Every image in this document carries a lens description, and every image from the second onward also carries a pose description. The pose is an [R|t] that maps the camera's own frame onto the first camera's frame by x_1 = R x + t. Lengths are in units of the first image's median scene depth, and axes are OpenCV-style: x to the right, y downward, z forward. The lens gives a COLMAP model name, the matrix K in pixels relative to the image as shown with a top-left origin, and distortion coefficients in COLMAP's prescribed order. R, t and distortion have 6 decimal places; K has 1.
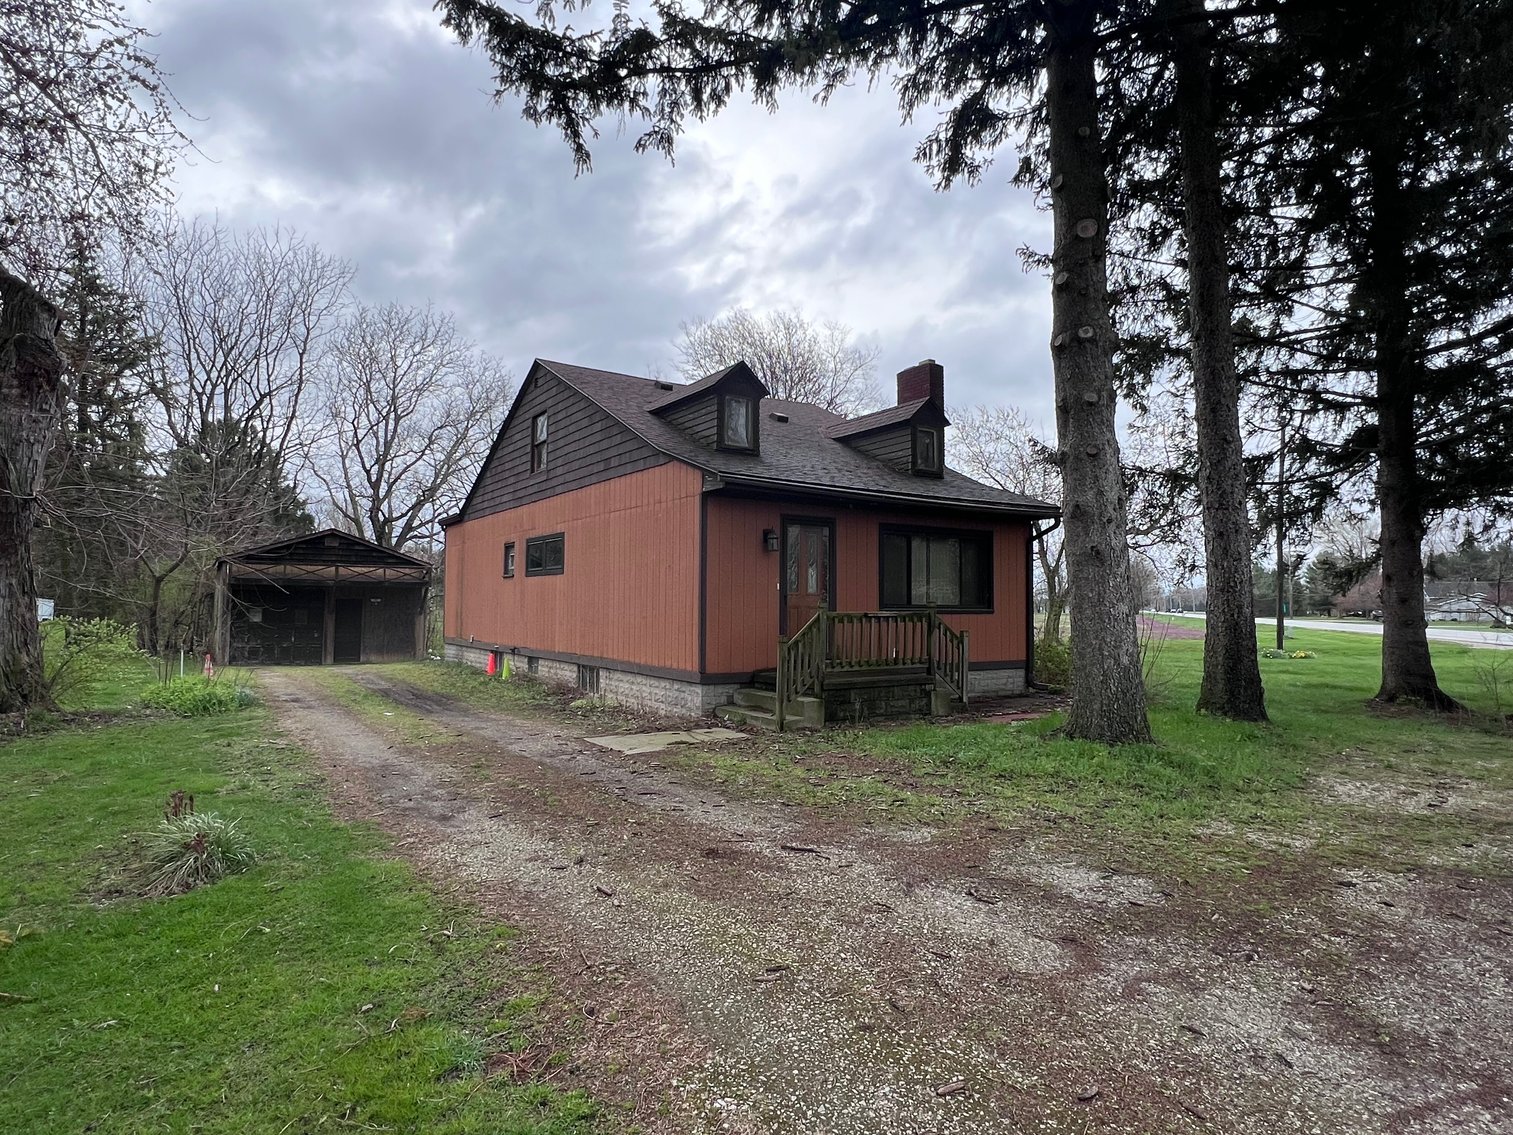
lens RADIAL K [[842.5, 0, 756.5], [0, 842.5, 567.5], [0, 0, 1]] dist [-0.000169, -0.000033]
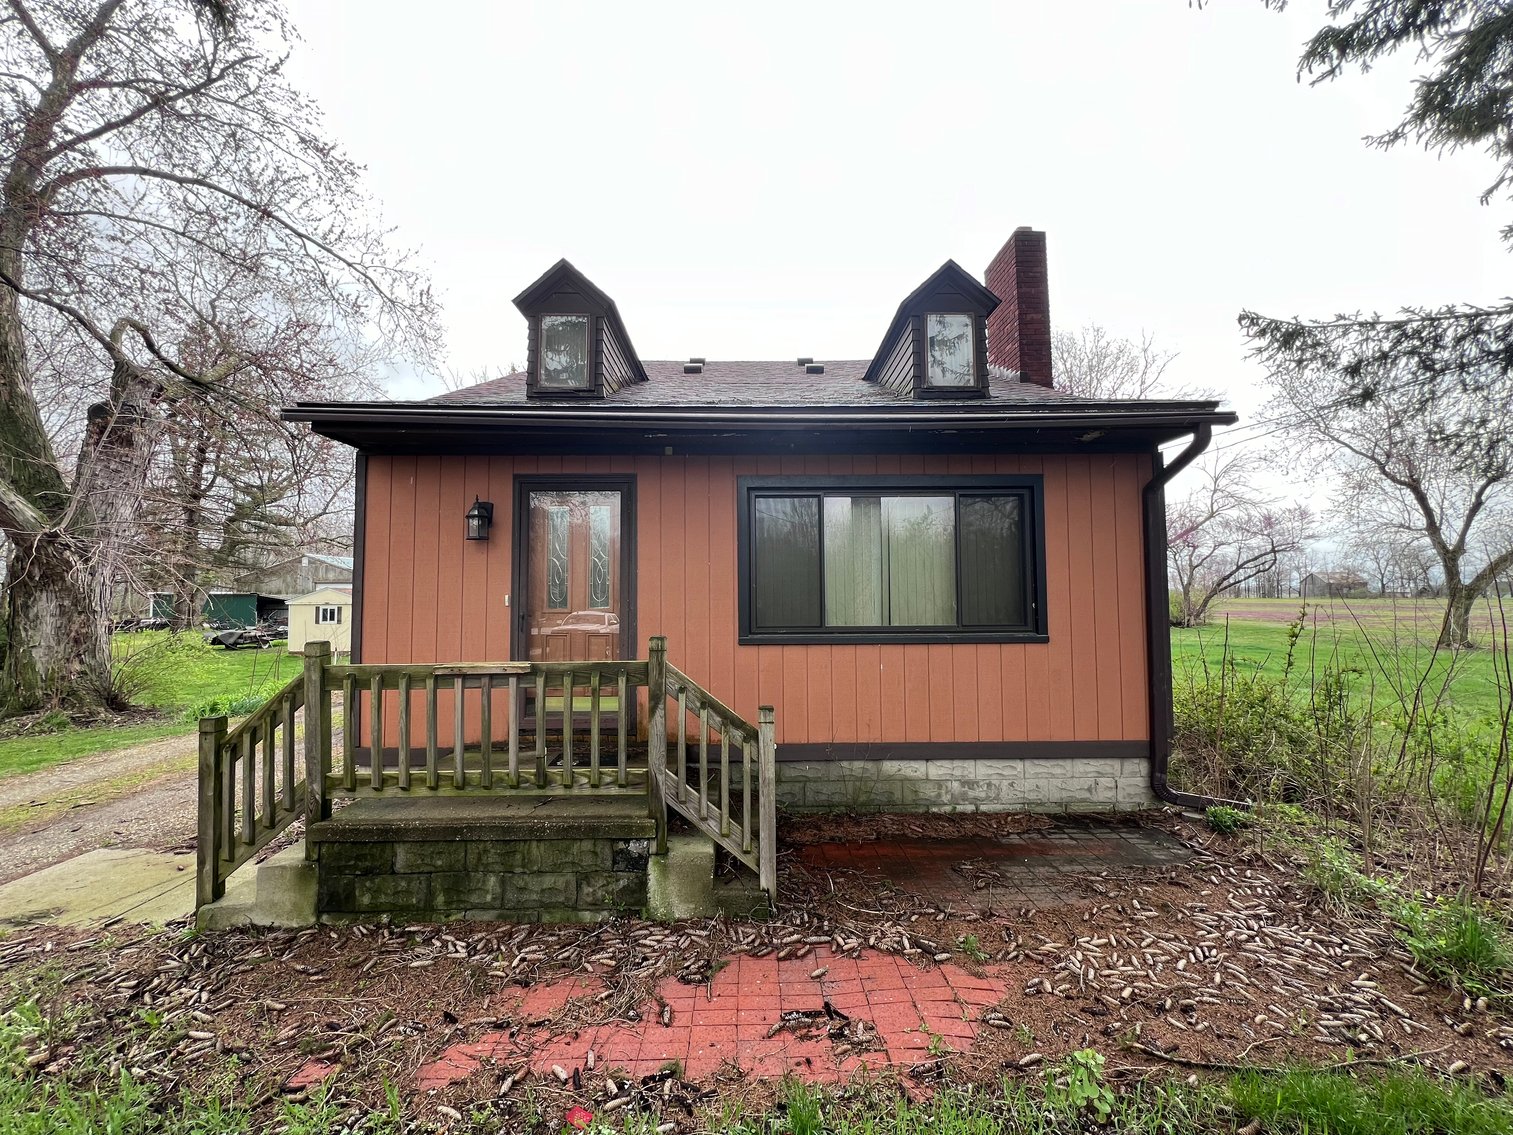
lens RADIAL K [[604.3, 0, 763.3], [0, 604.3, 569.5], [0, 0, 1]] dist [-0.001623, -0.000100]
pose [[0.851403, -0.032933, -0.523477, 0.383084], [0.030466, 0.999447, -0.013326, 0.012047], [0.523627, -0.004603, 0.851935, 0.723374]]
